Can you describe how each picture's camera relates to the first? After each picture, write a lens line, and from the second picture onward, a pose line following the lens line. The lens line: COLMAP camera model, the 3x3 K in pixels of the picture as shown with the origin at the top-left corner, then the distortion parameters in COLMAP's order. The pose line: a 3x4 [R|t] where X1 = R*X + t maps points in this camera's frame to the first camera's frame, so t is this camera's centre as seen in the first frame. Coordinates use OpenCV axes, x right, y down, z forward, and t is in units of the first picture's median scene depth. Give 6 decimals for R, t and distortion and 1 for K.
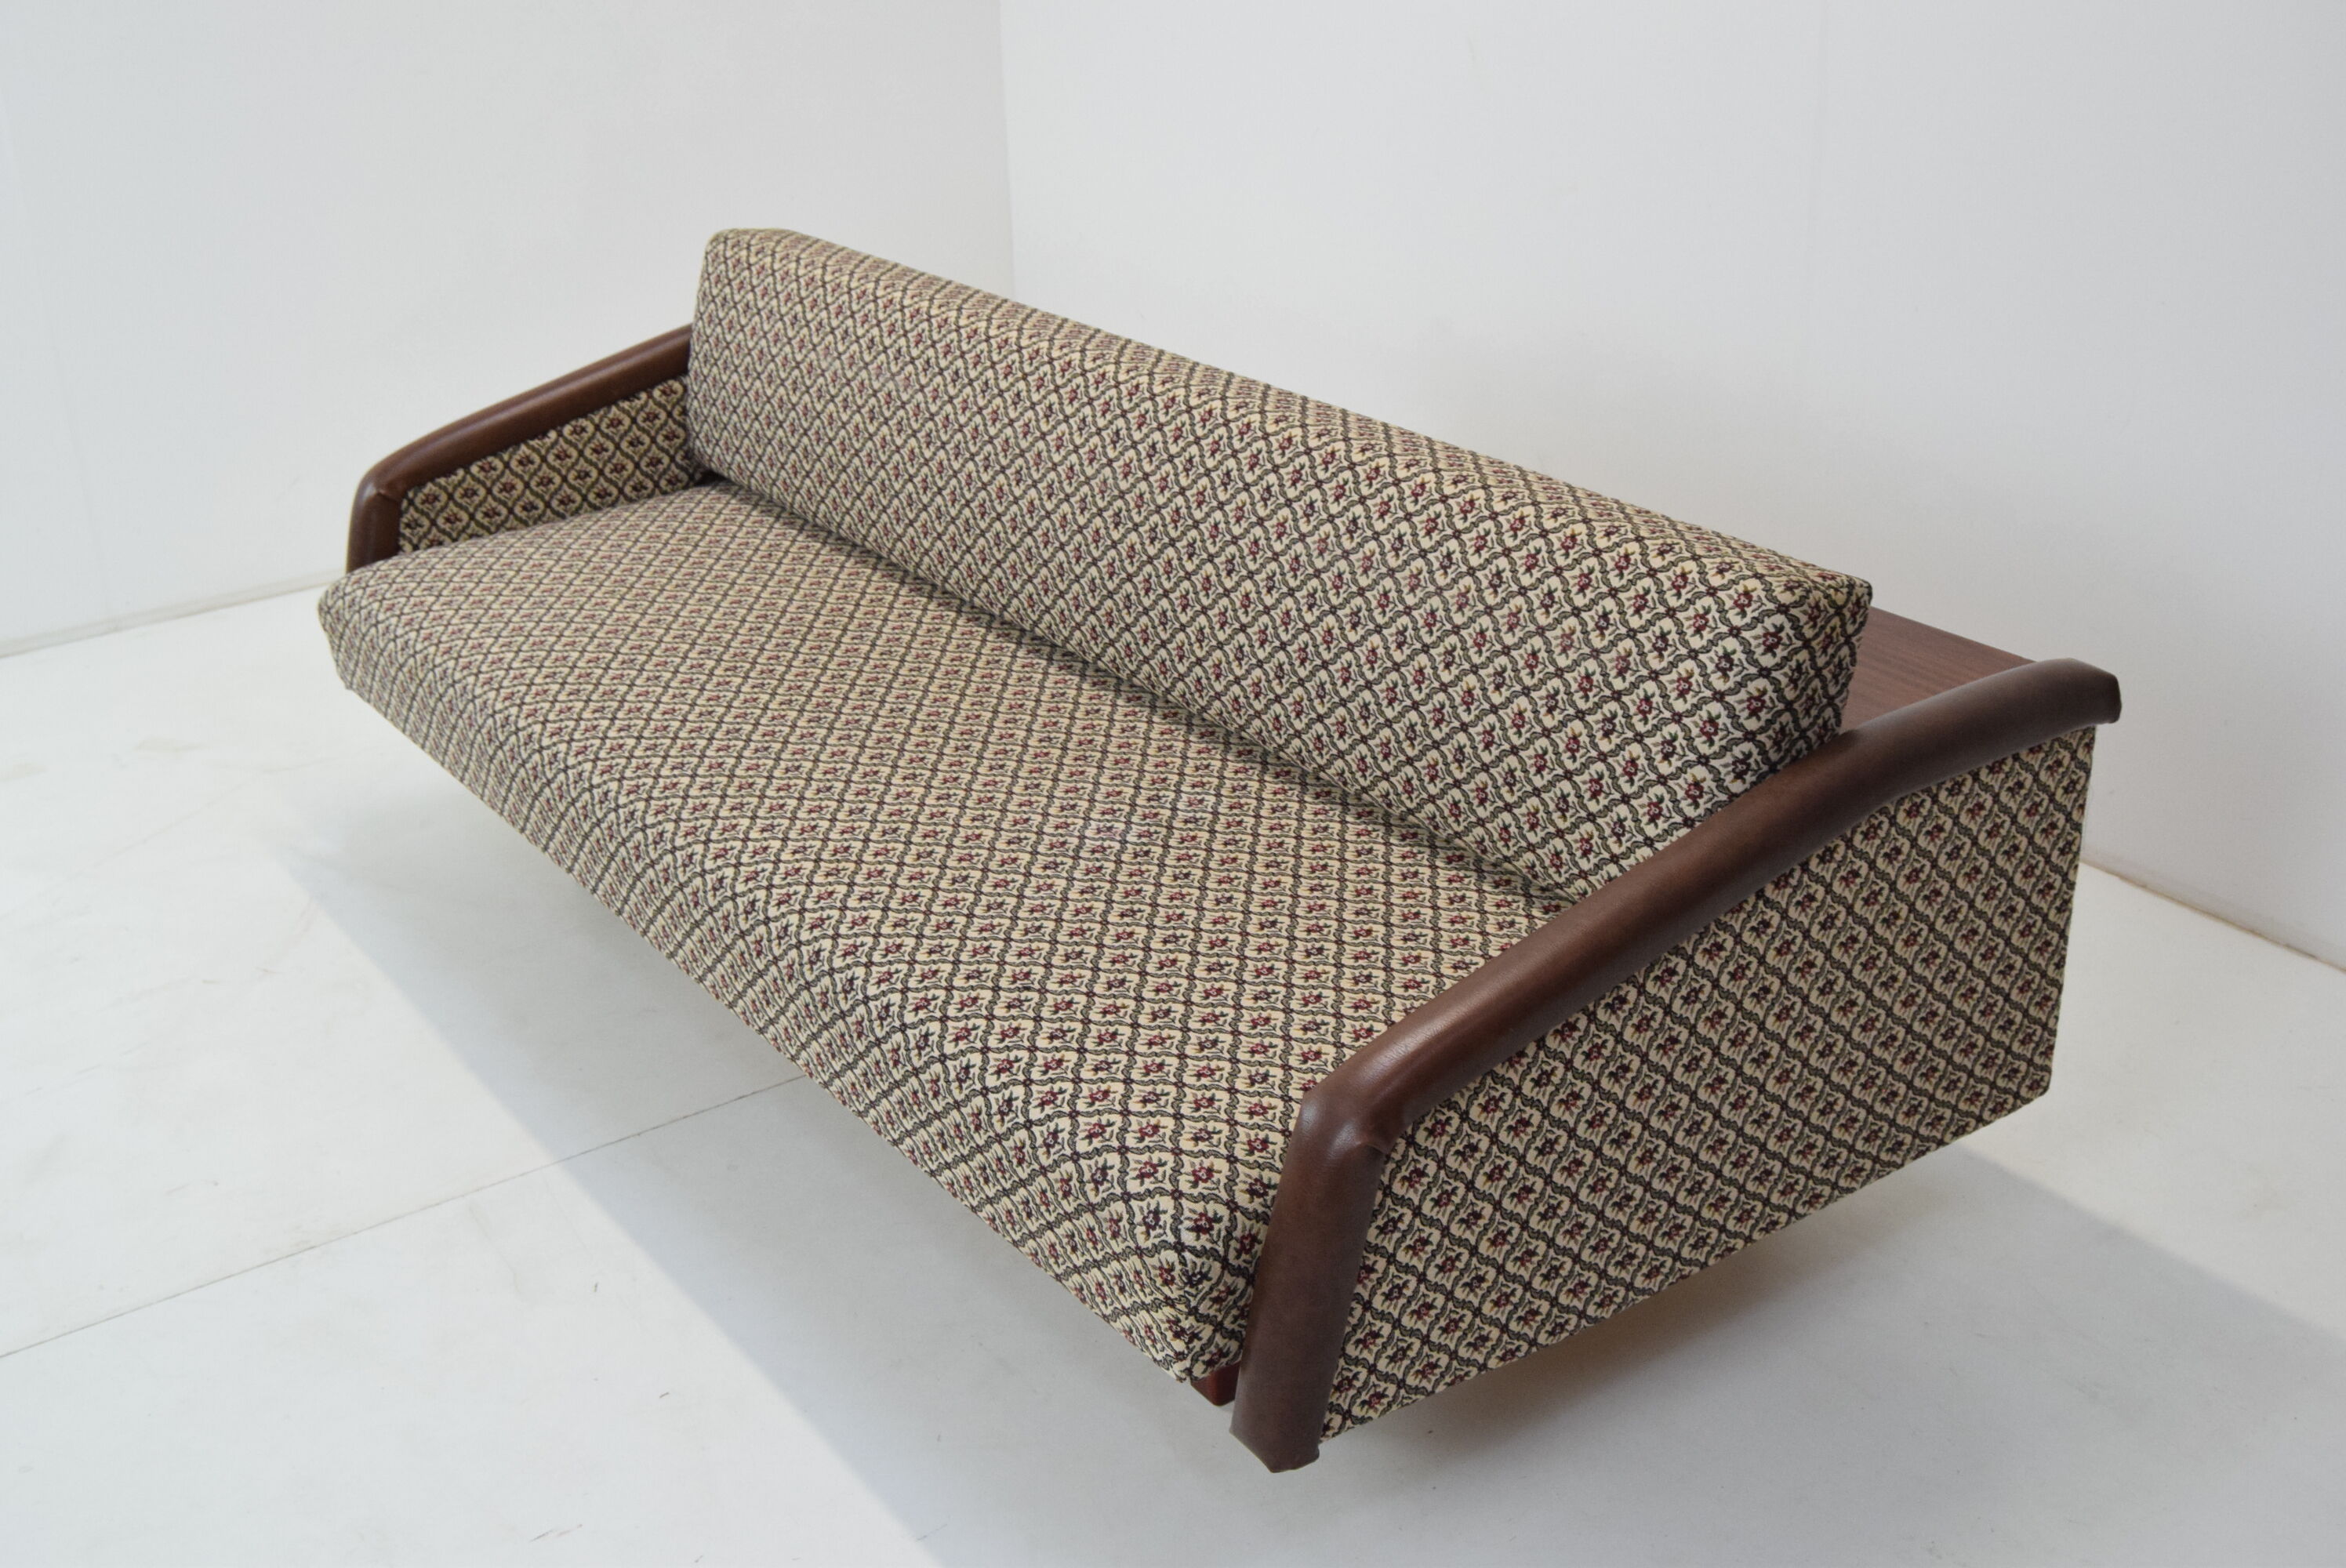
lens RADIAL K [[2518.8, 0, 1175.2], [0, 2518.8, 795.2], [0, 0, 1]] dist [-0.068405, 0.000000]
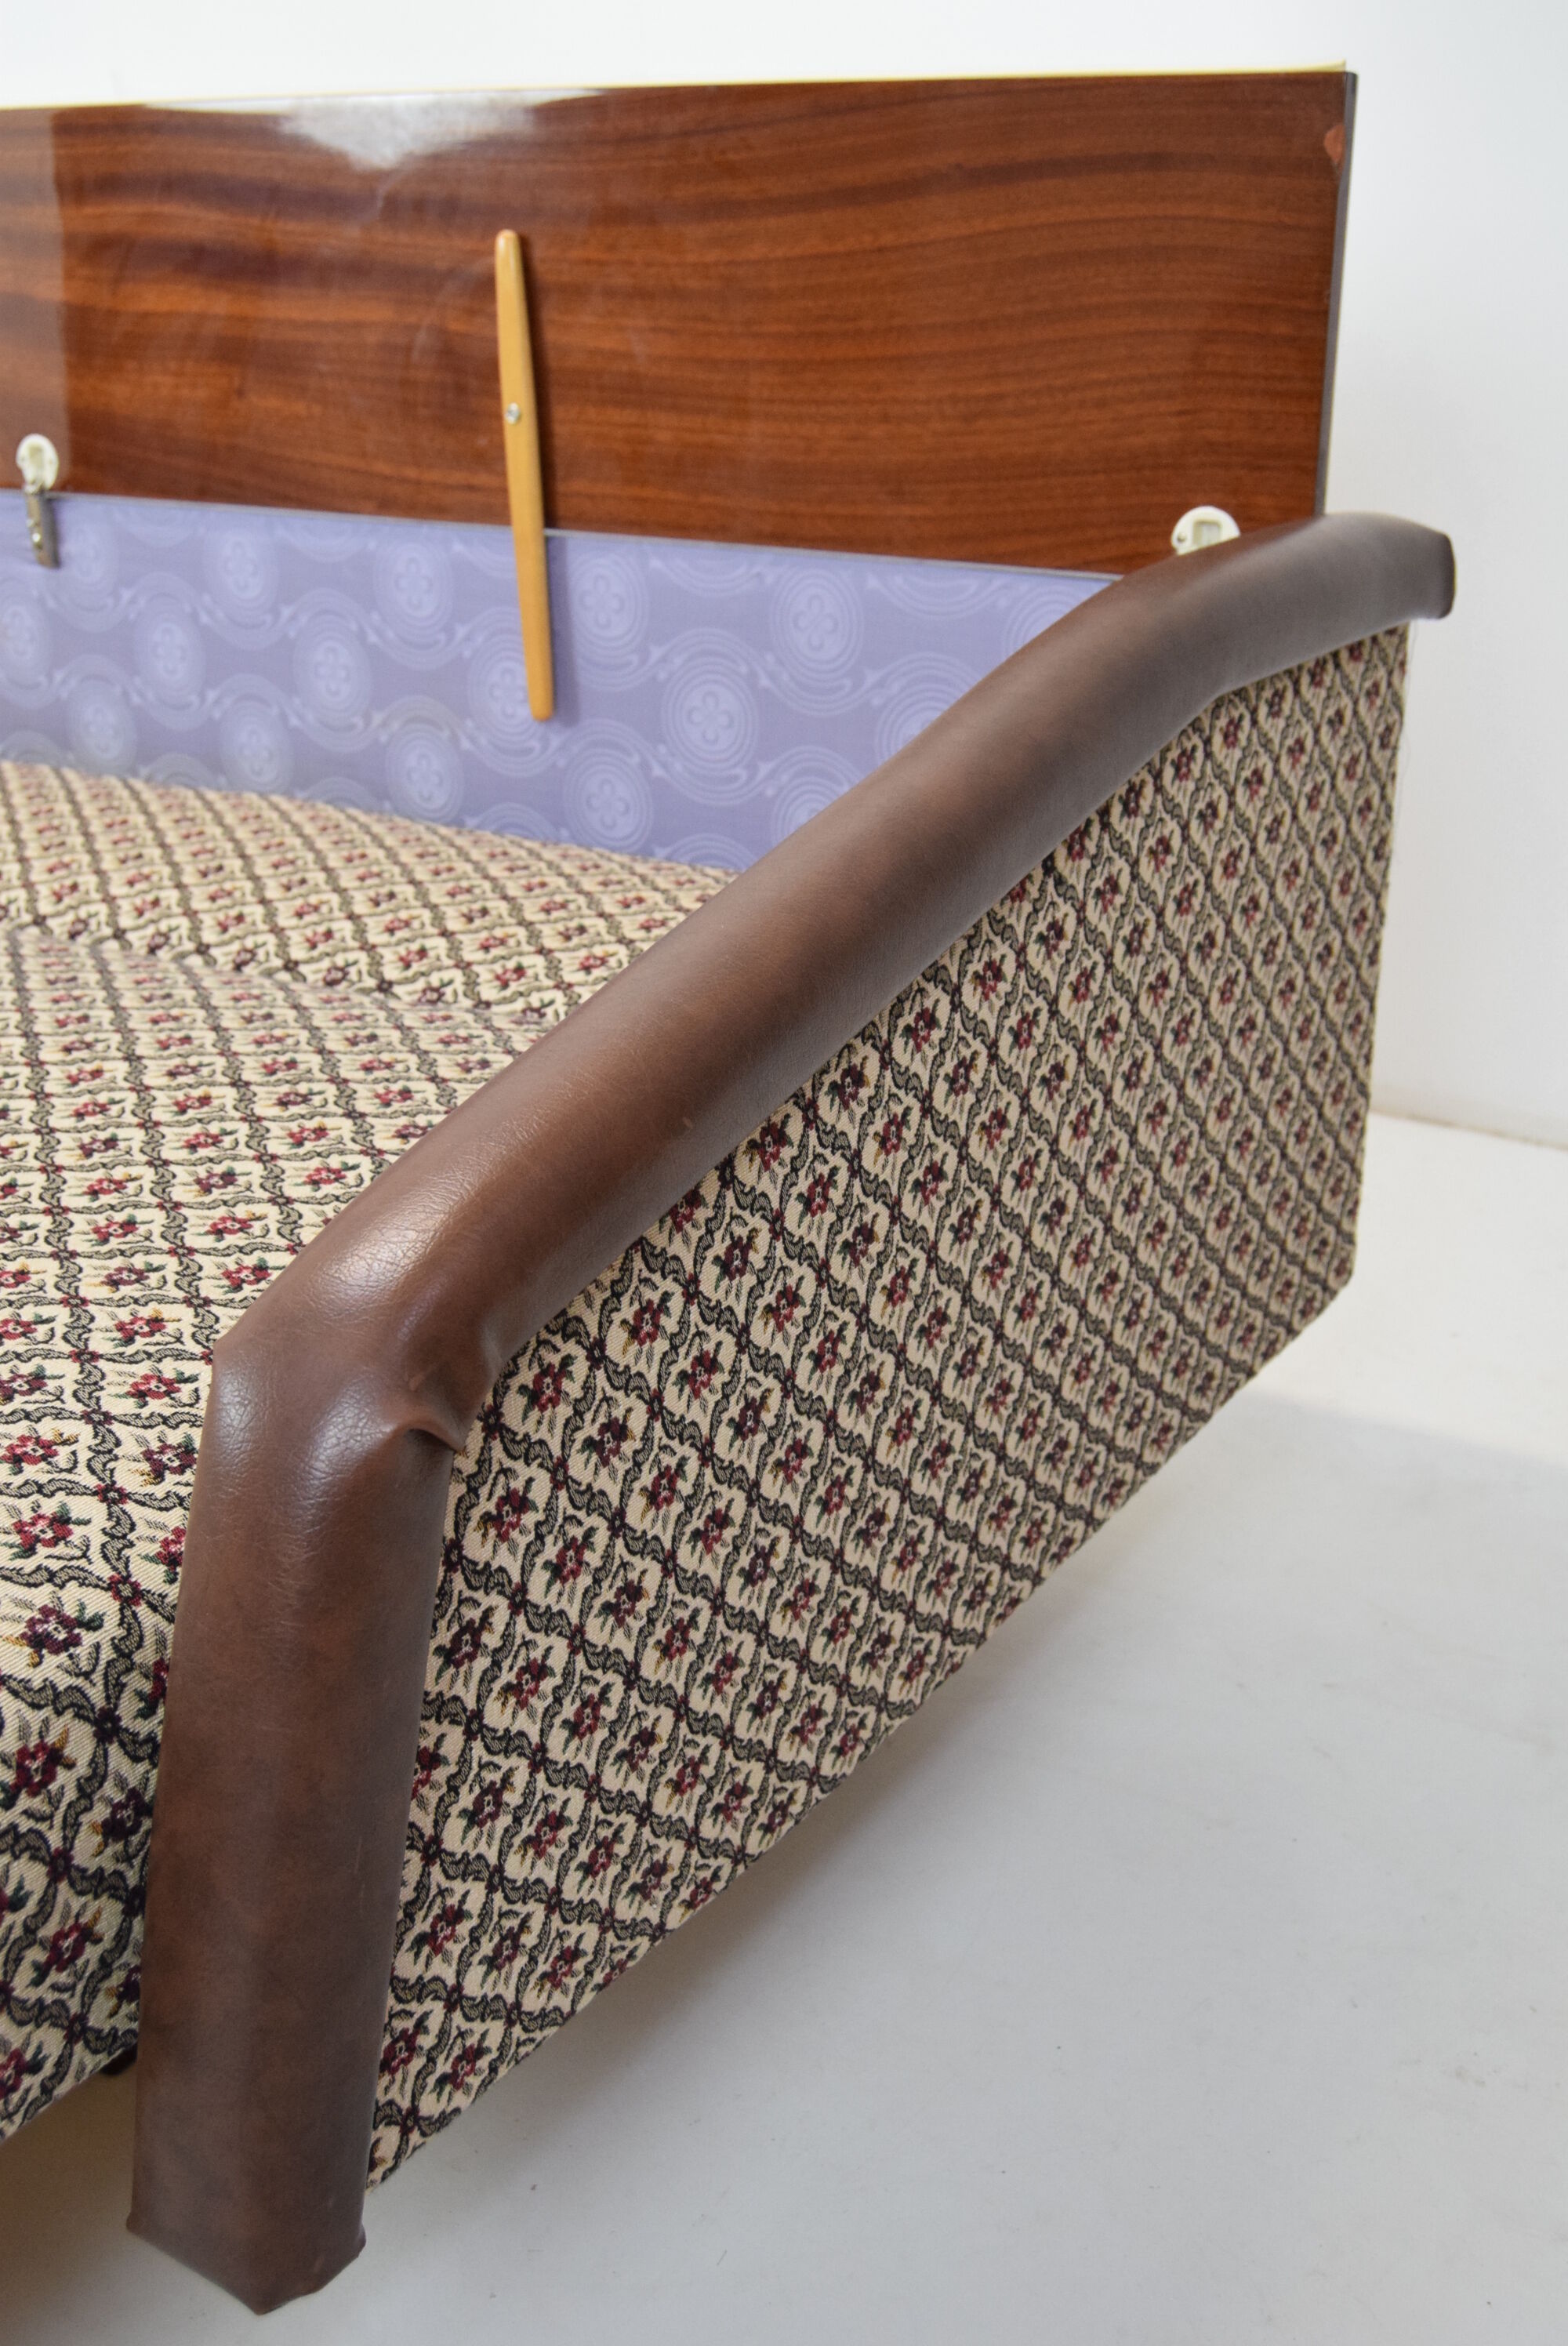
lens RADIAL K [[2518.8, 0, 794.7], [0, 2518.8, 1185.0], [0, 0, 1]] dist [-0.068405, 0.000000]
pose [[0.922182, -0.120103, 0.367634, -0.005303], [0.136371, 0.990485, -0.018494, 0.100578], [-0.361915, 0.067190, 0.929787, 0.533376]]
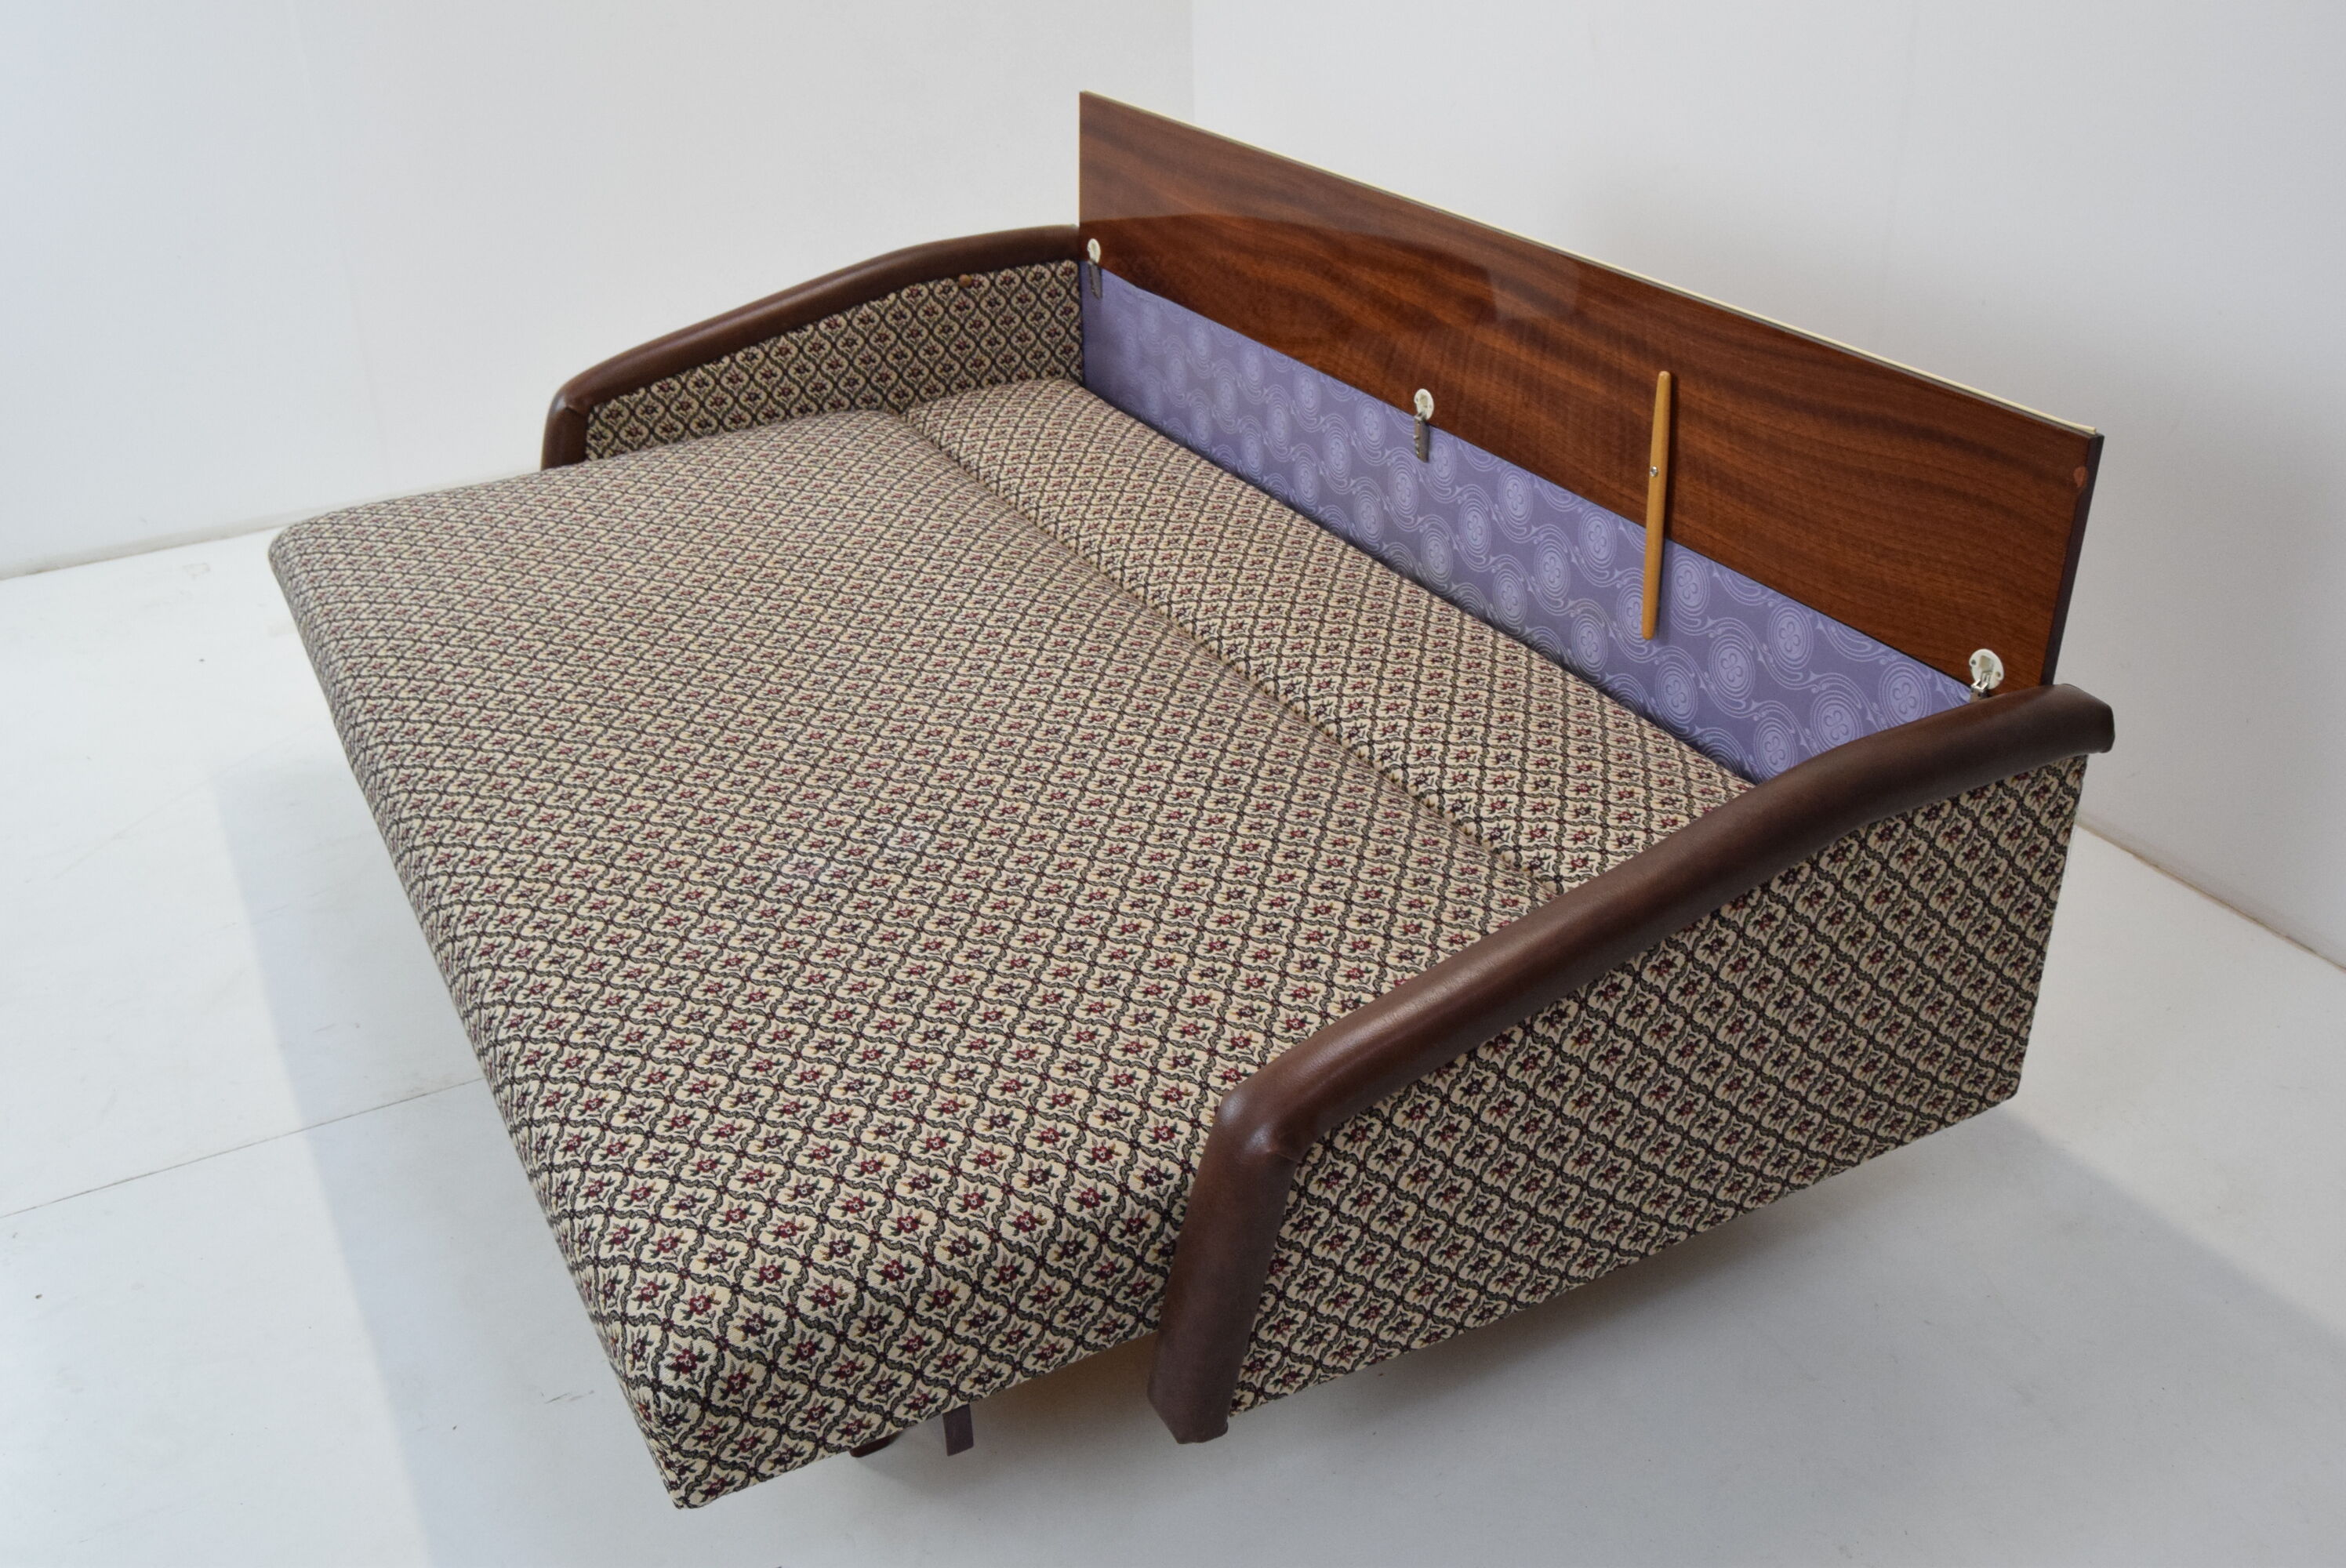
lens RADIAL K [[2067.0, 0, 1176.7], [0, 2067.0, 776.6], [0, 0, 1]] dist [-0.075096, 0.010272]
pose [[0.992497, 0.066209, -0.102790, 0.095922], [-0.058992, 0.995678, 0.071730, -0.058962], [0.107095, -0.065128, 0.992113, 0.158062]]
